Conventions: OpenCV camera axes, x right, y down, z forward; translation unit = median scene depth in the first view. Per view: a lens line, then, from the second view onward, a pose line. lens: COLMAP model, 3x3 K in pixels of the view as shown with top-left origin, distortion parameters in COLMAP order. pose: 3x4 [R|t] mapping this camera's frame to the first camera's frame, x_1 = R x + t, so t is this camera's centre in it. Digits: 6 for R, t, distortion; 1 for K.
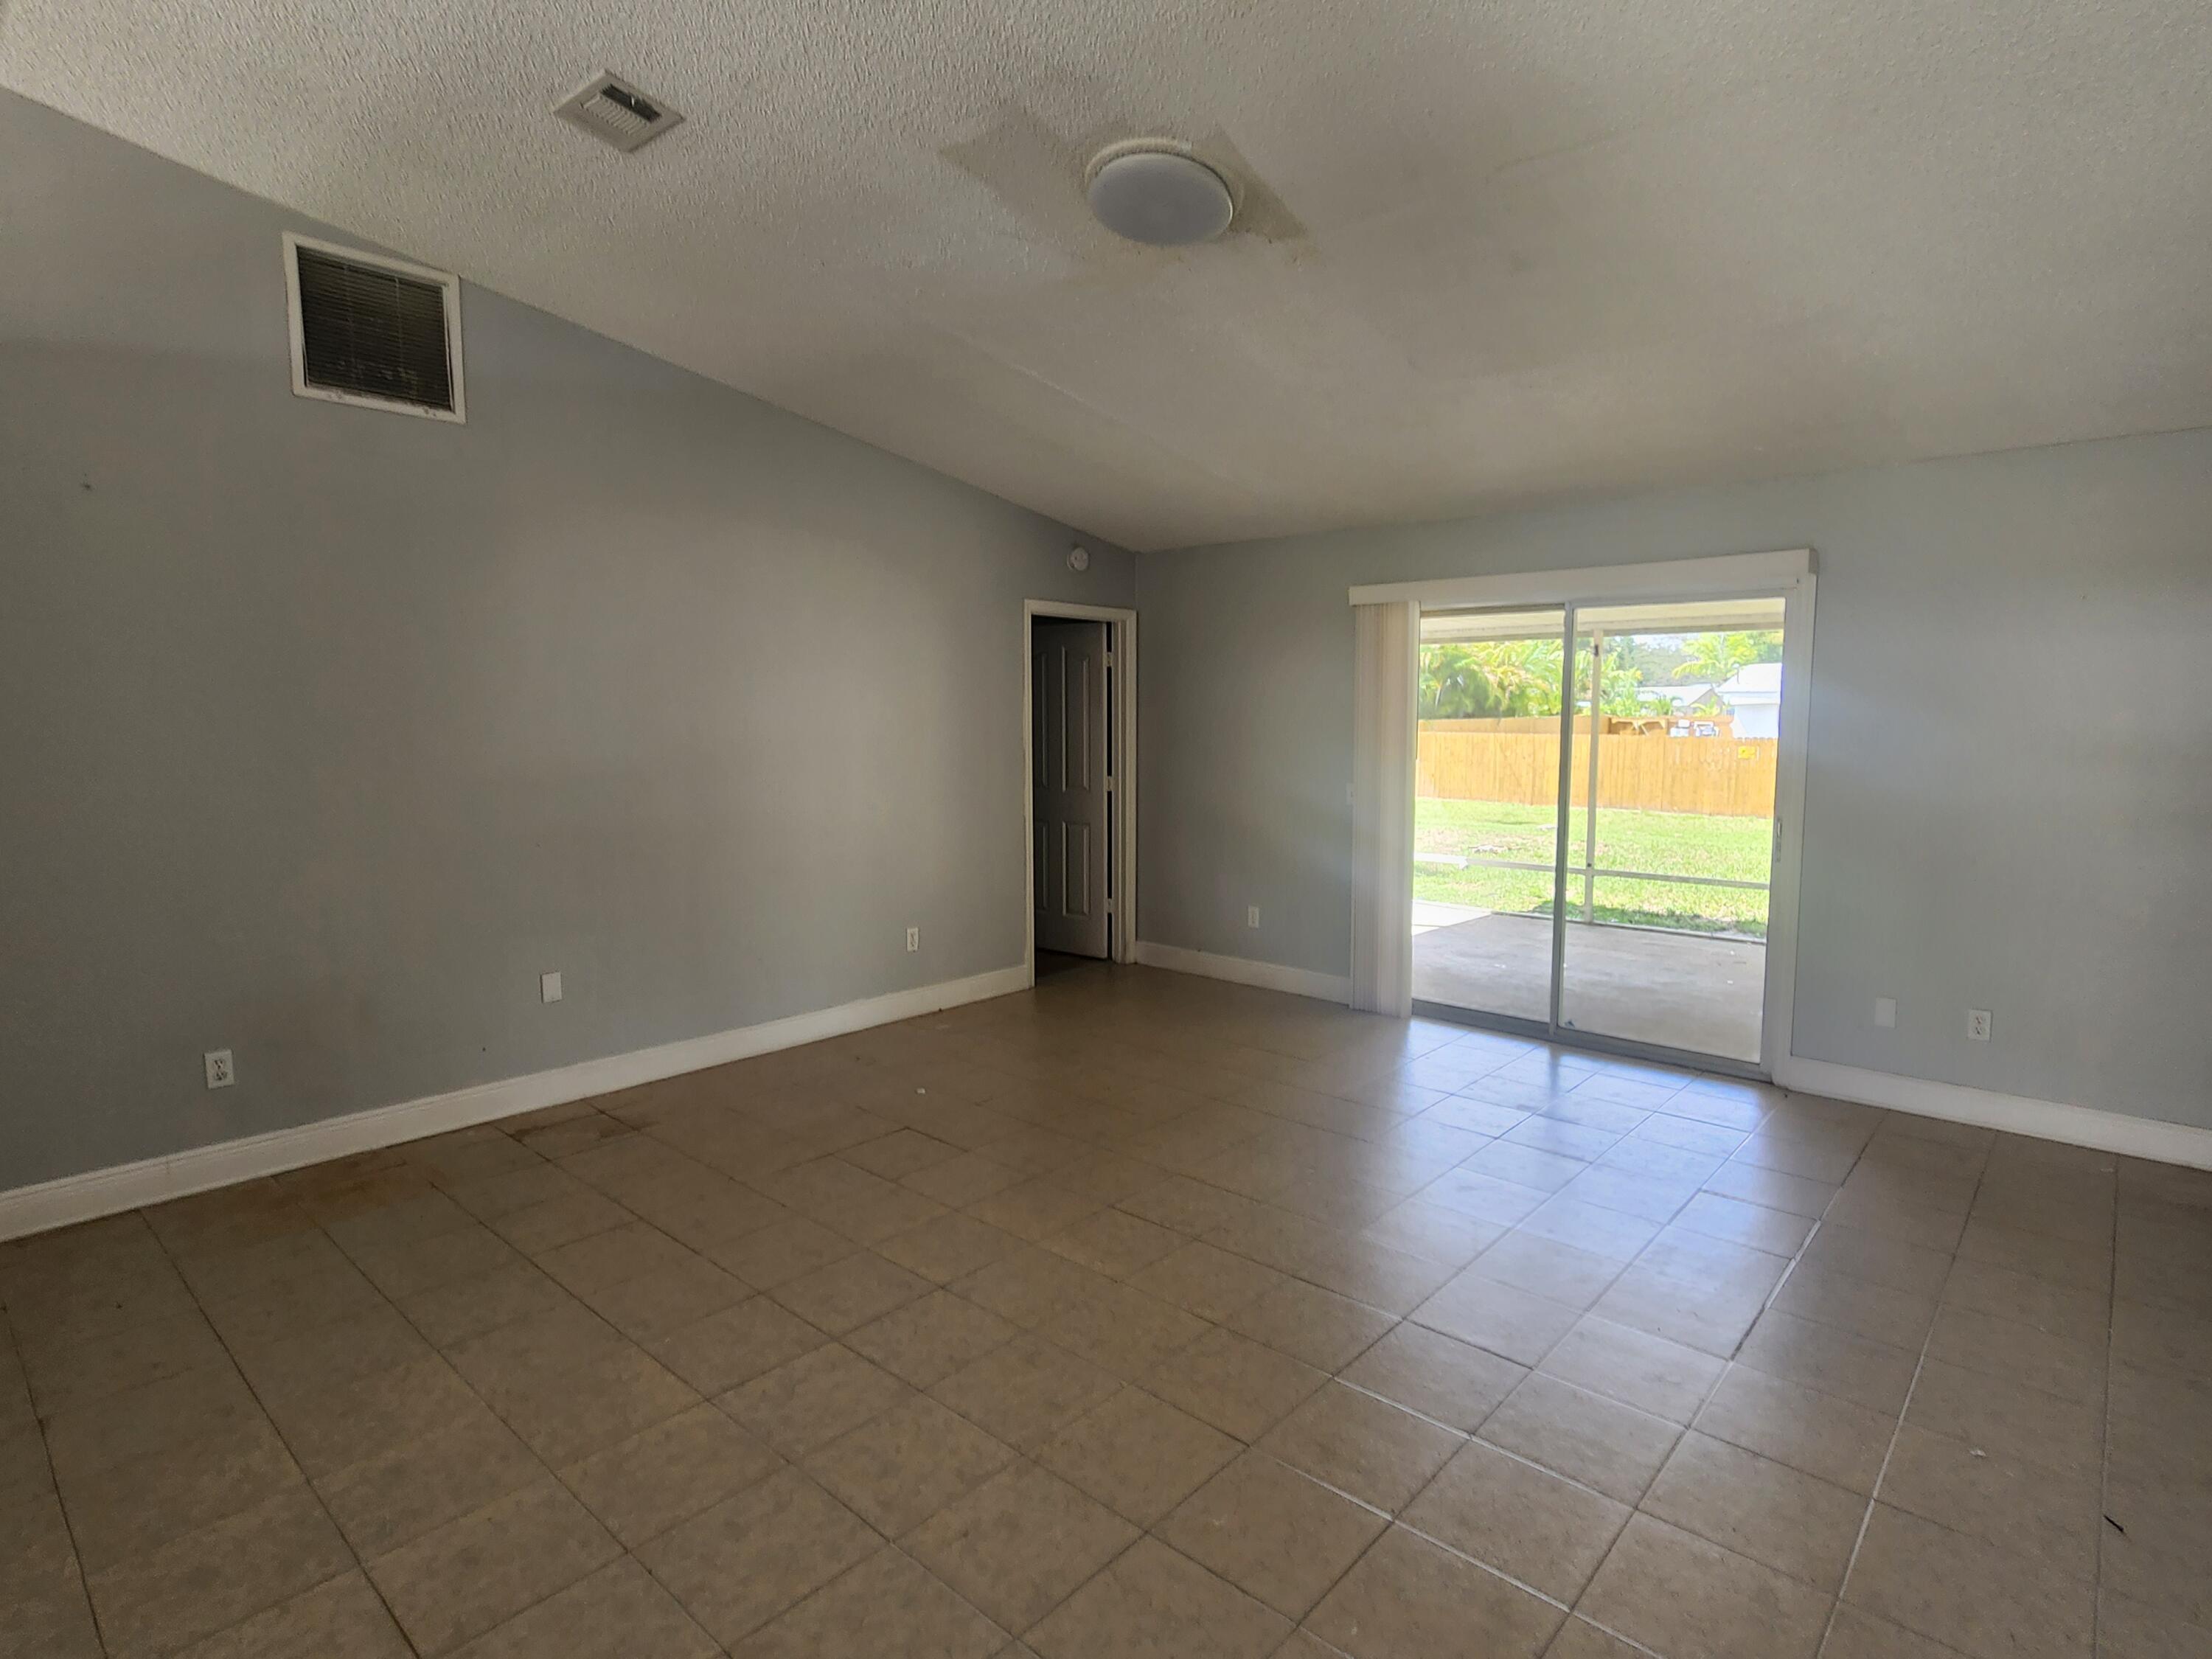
lens RADIAL K [[1140.3, 0, 1106.0], [0, 1140.3, 829.5], [0, 0, 1]] dist [-0.000797, -0.000761]
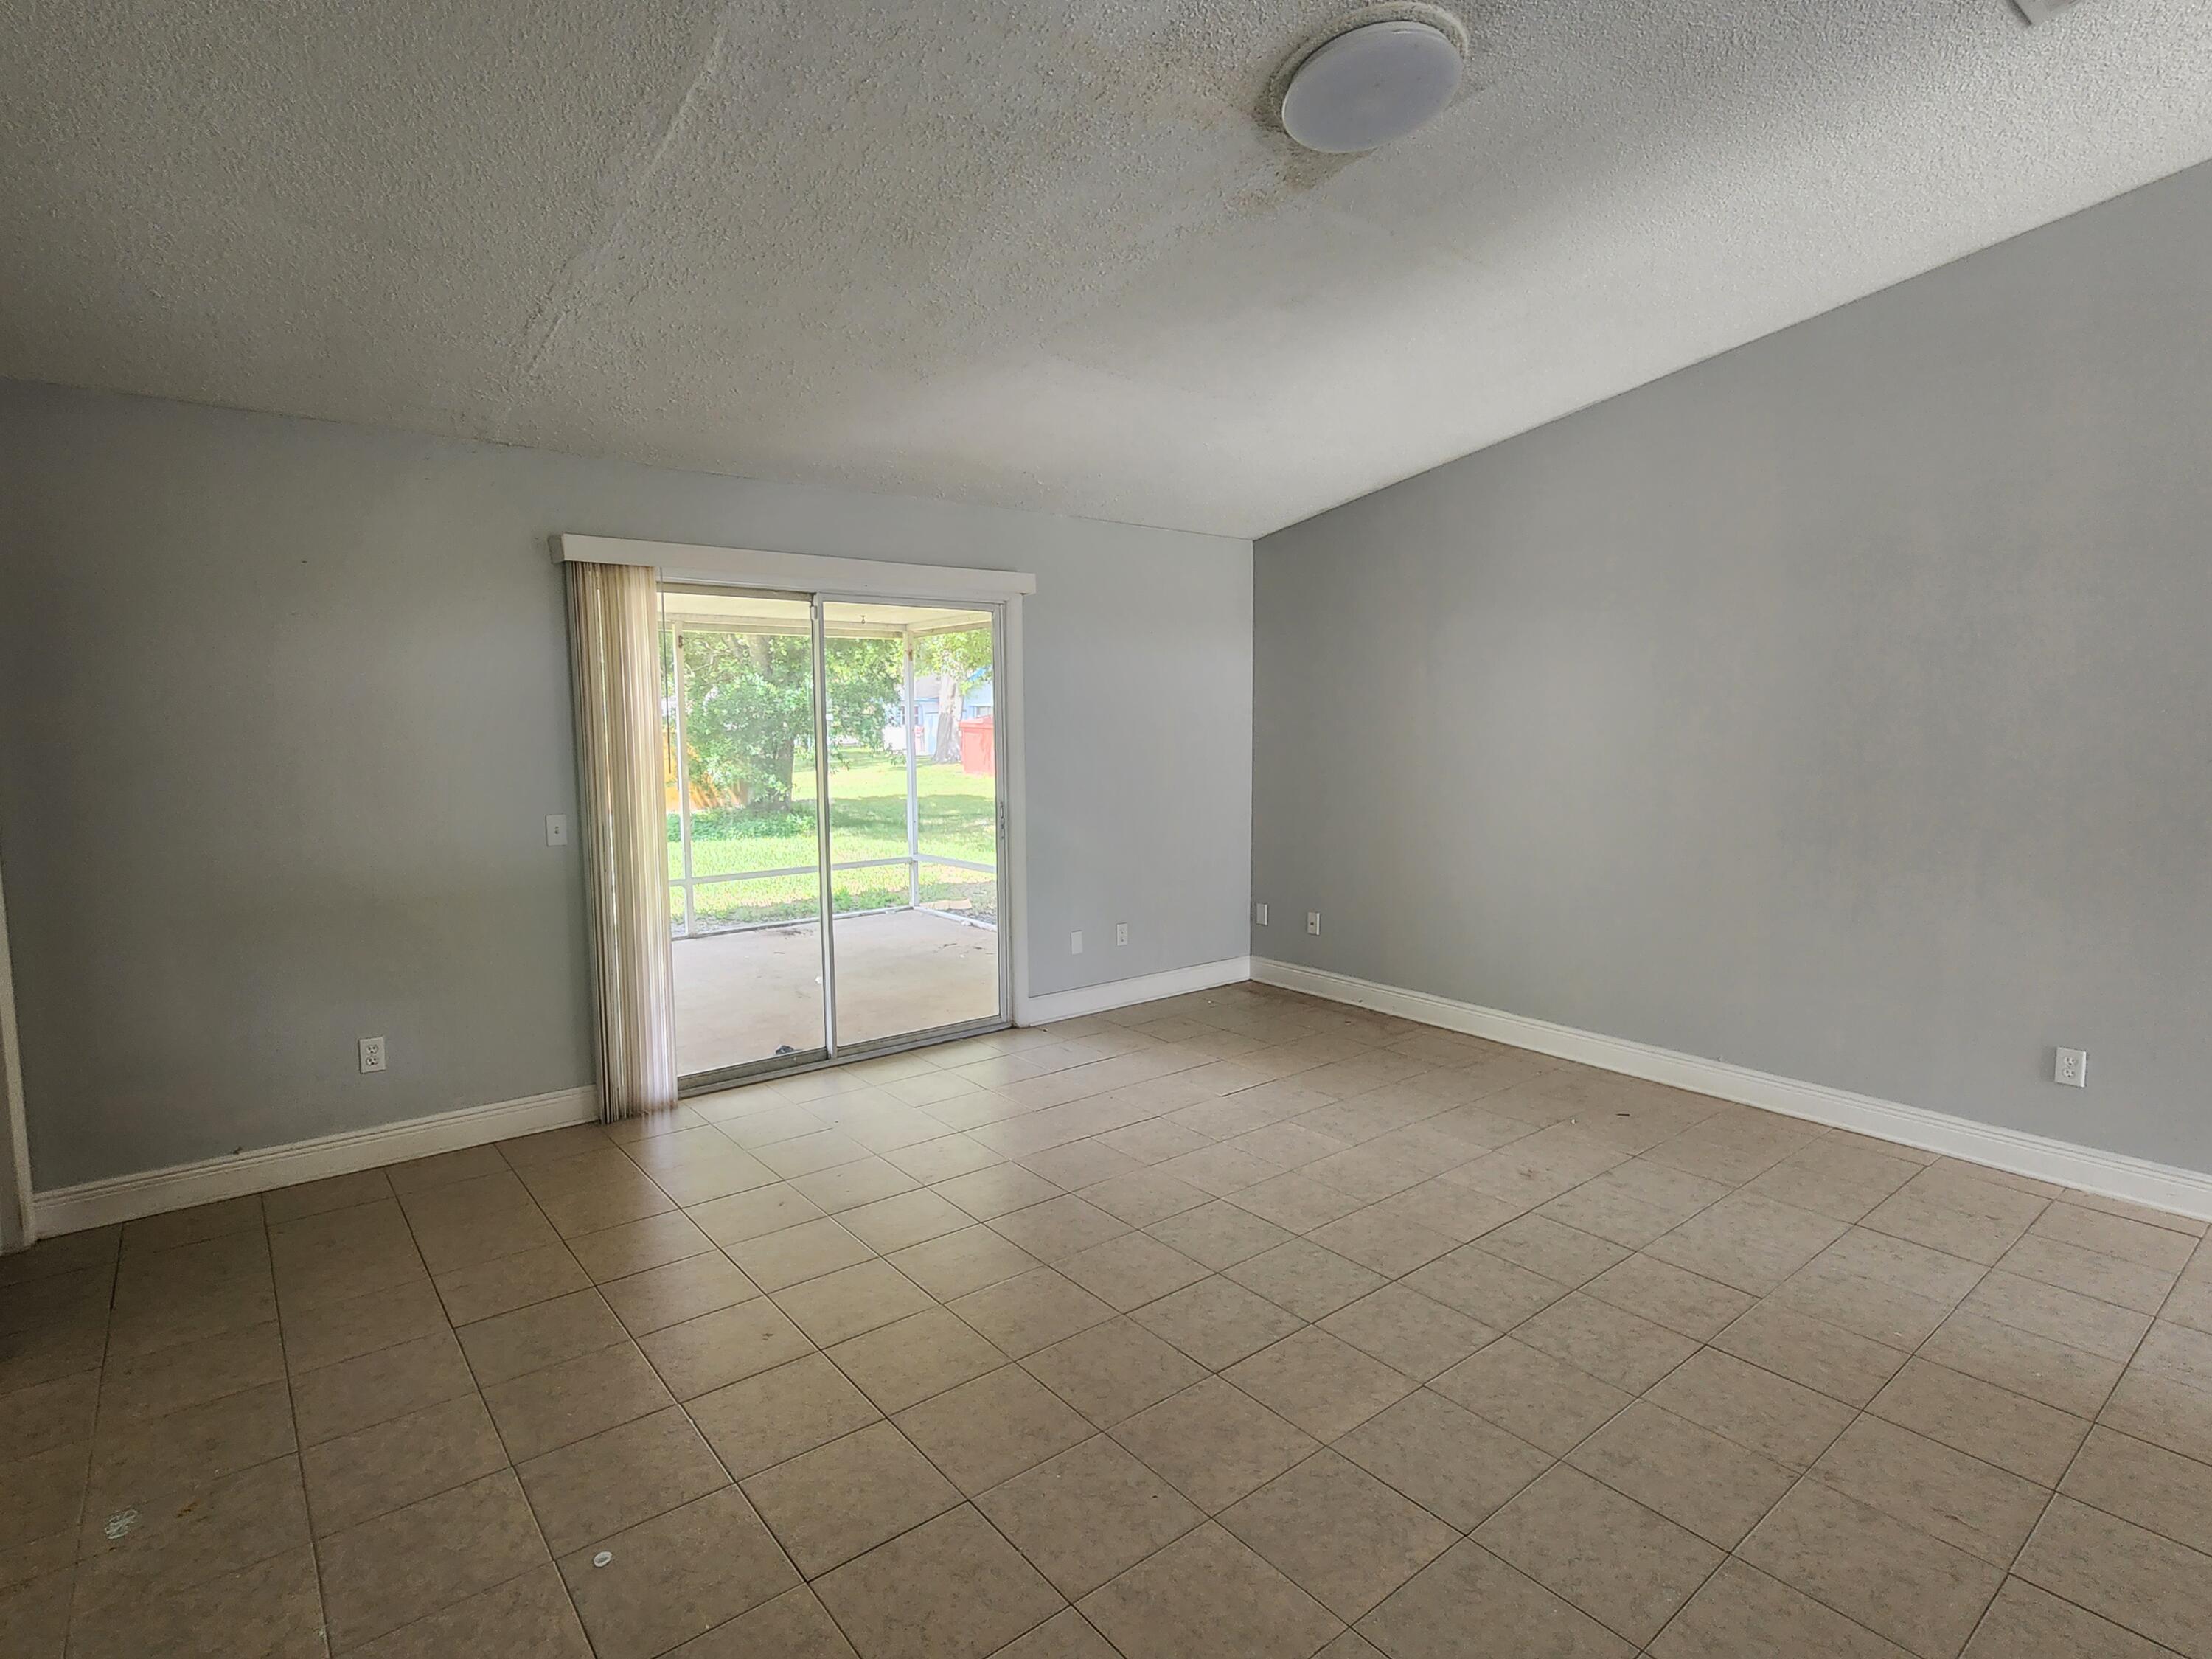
lens RADIAL K [[1140.3, 0, 1106.0], [0, 1140.3, 829.5], [0, 0, 1]] dist [-0.000797, -0.000761]
pose [[0.149057, -0.104217, 0.983321, -0.494932], [0.104247, 0.990545, 0.089181, -0.068385], [-0.983318, 0.089216, 0.158512, 0.644360]]
